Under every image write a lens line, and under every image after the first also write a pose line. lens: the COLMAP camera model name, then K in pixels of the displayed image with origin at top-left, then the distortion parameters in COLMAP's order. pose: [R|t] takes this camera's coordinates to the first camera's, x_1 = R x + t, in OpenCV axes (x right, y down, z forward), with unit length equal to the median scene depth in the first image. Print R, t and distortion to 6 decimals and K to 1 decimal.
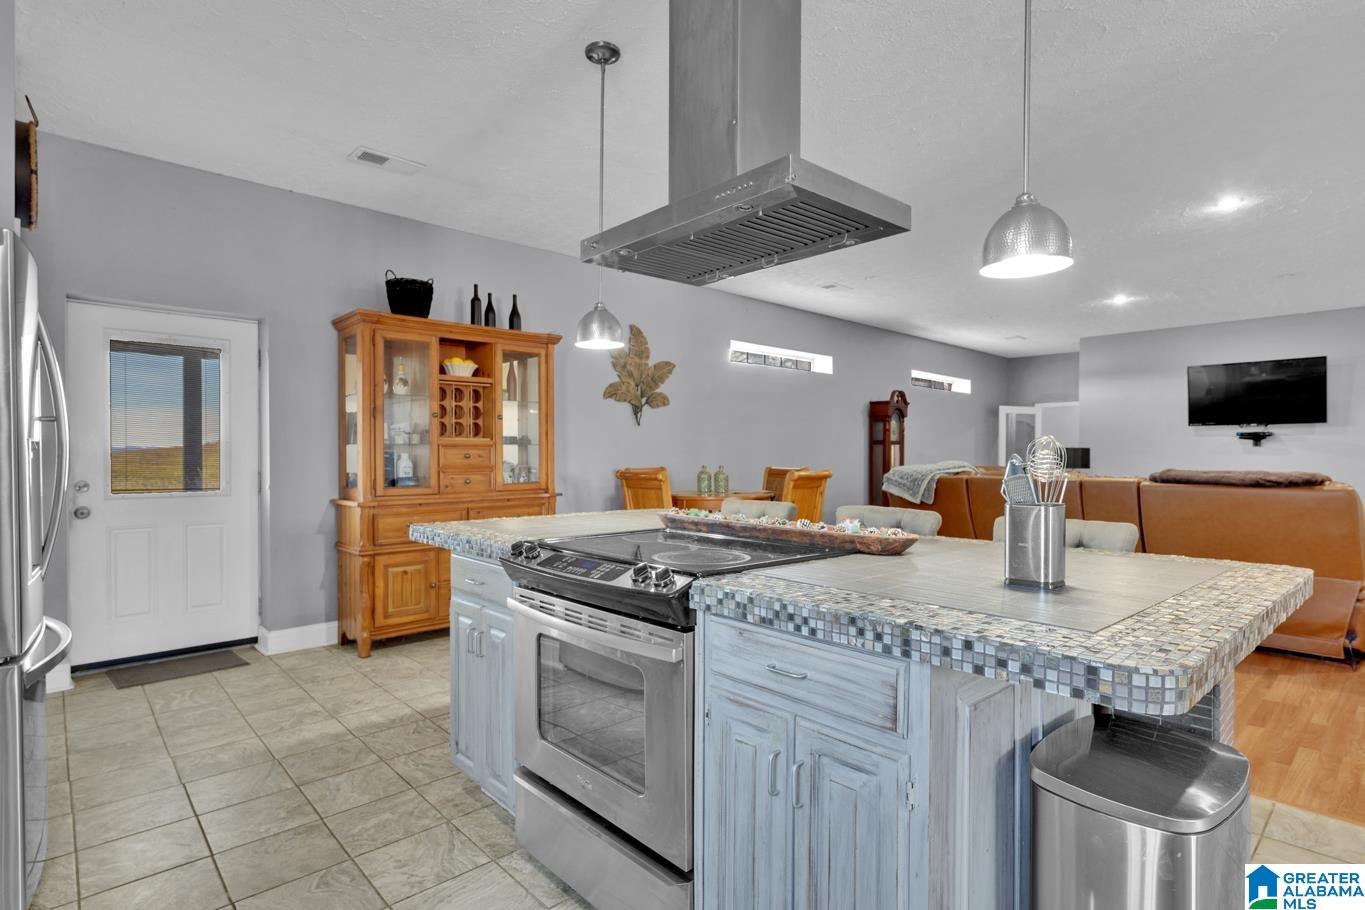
lens RADIAL K [[696.4, 0, 684.7], [0, 696.4, 457.7], [0, 0, 1]] dist [-0.000323, 0.000687]
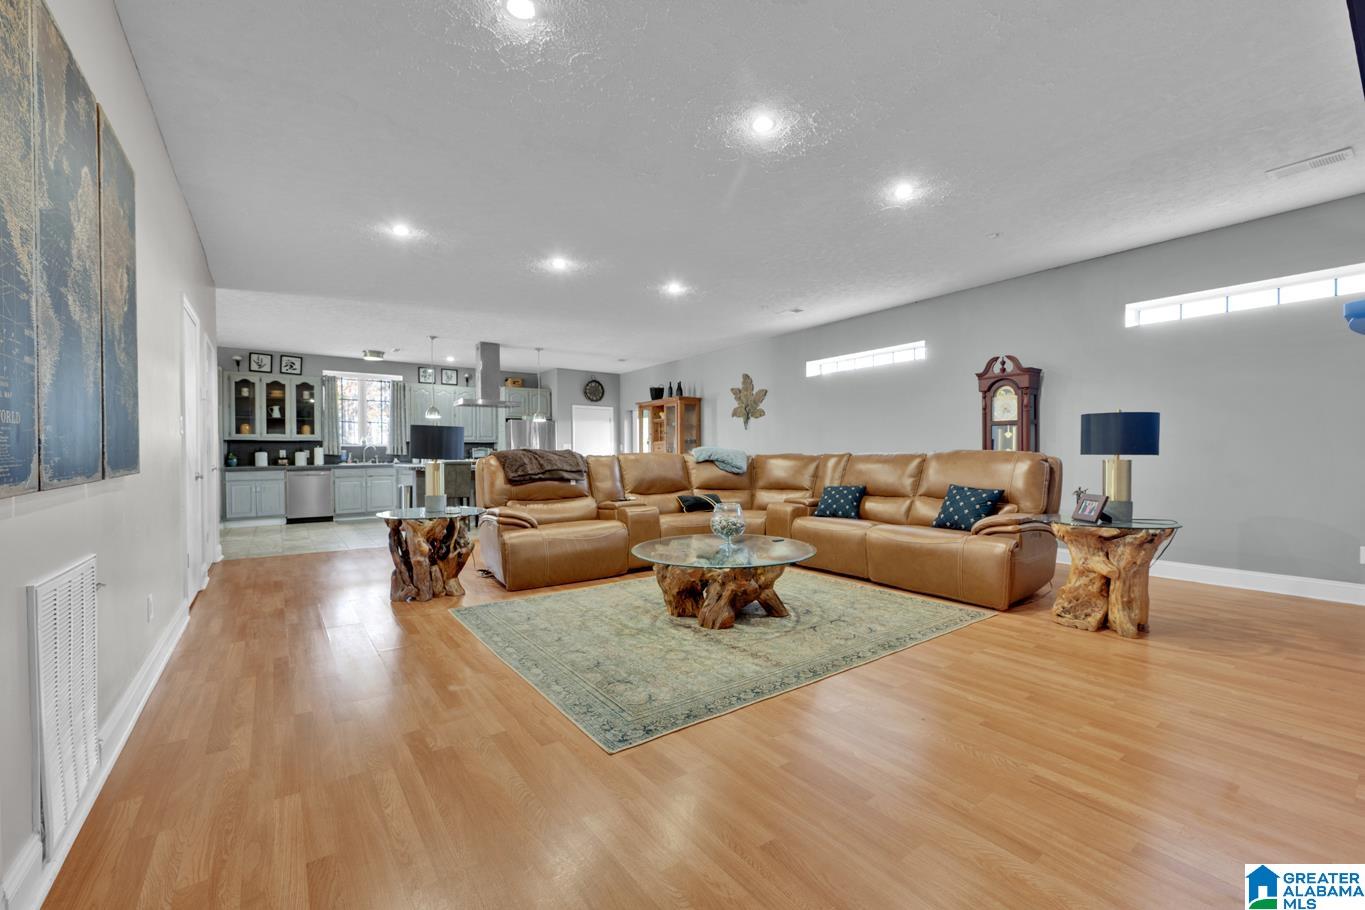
lens RADIAL K [[562.9, 0, 690.9], [0, 562.9, 456.8], [0, 0, 1]] dist [0.000864, 0.000030]
pose [[-0.121375, 0.002254, -0.992604, 1.053003], [0.001283, 0.999997, 0.002114, 0.017022], [0.992606, -0.001017, -0.121378, 0.778139]]
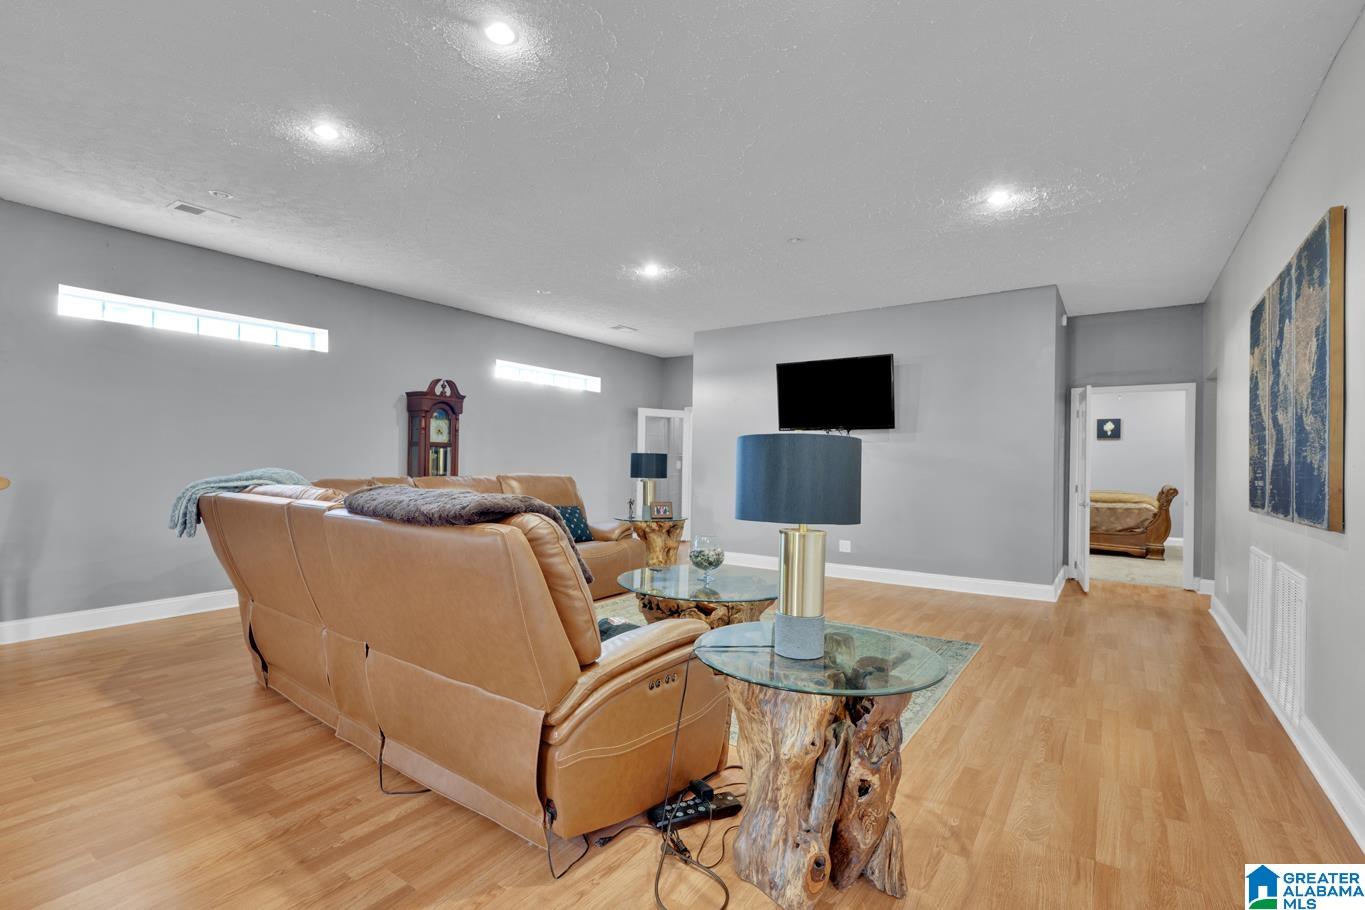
lens RADIAL K [[627.6, 0, 686.0], [0, 627.6, 458.5], [0, 0, 1]] dist [0.001585, 0.000101]
pose [[0.977445, 0.010639, 0.210921, 0.458497], [-0.009141, 0.999926, -0.008073, -0.002221], [-0.210992, 0.005963, 0.977470, 0.250166]]
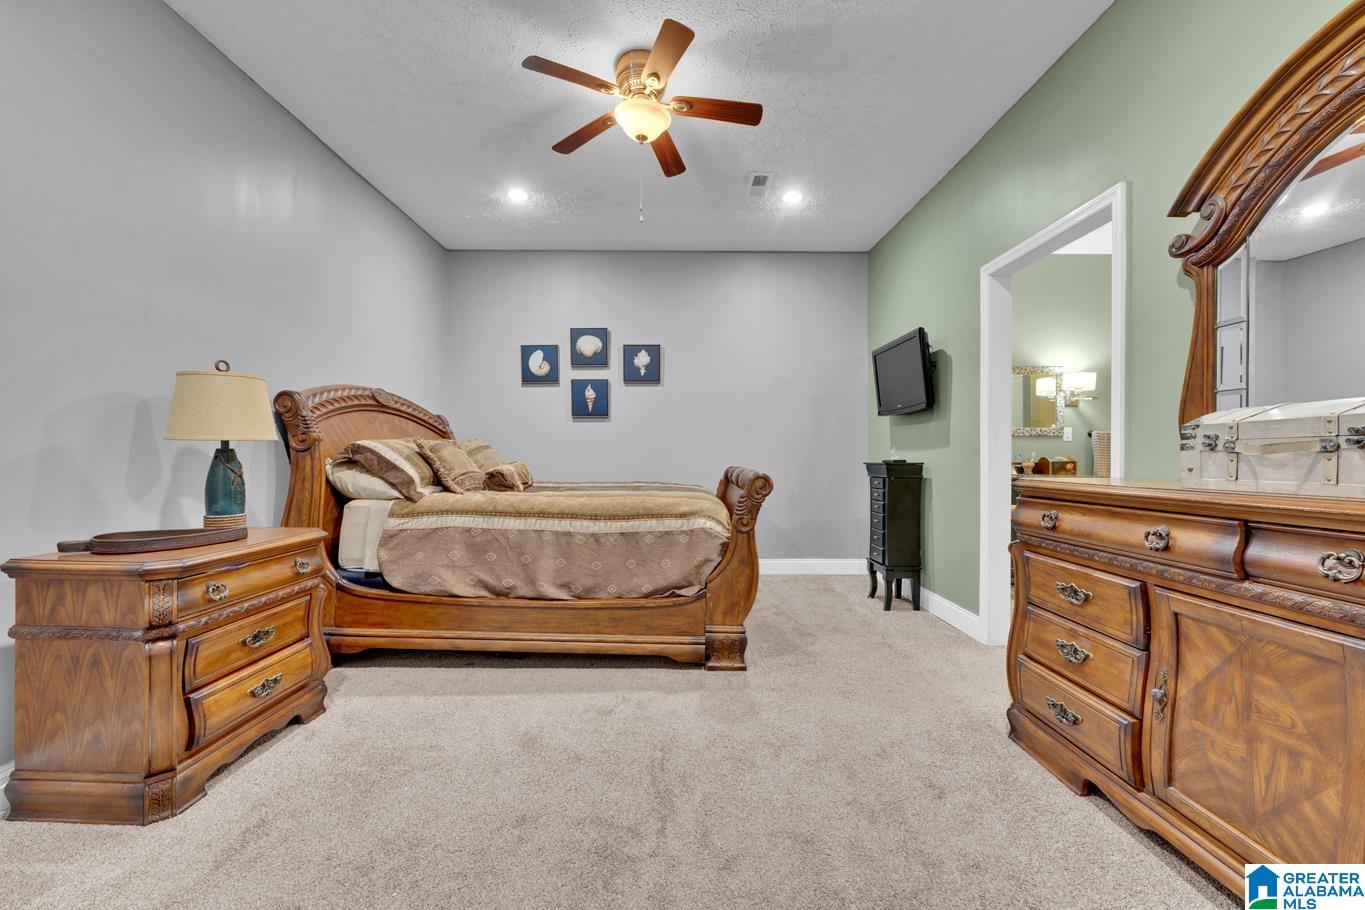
lens RADIAL K [[537.1, 0, 679.6], [0, 537.1, 452.7], [0, 0, 1]] dist [0.000242, 0.000088]
pose [[0.679987, 0.001370, 0.733223, 0.845469], [0.001522, 0.999993, -0.003279, 0.008684], [-0.733223, 0.003346, 0.679980, 0.599790]]
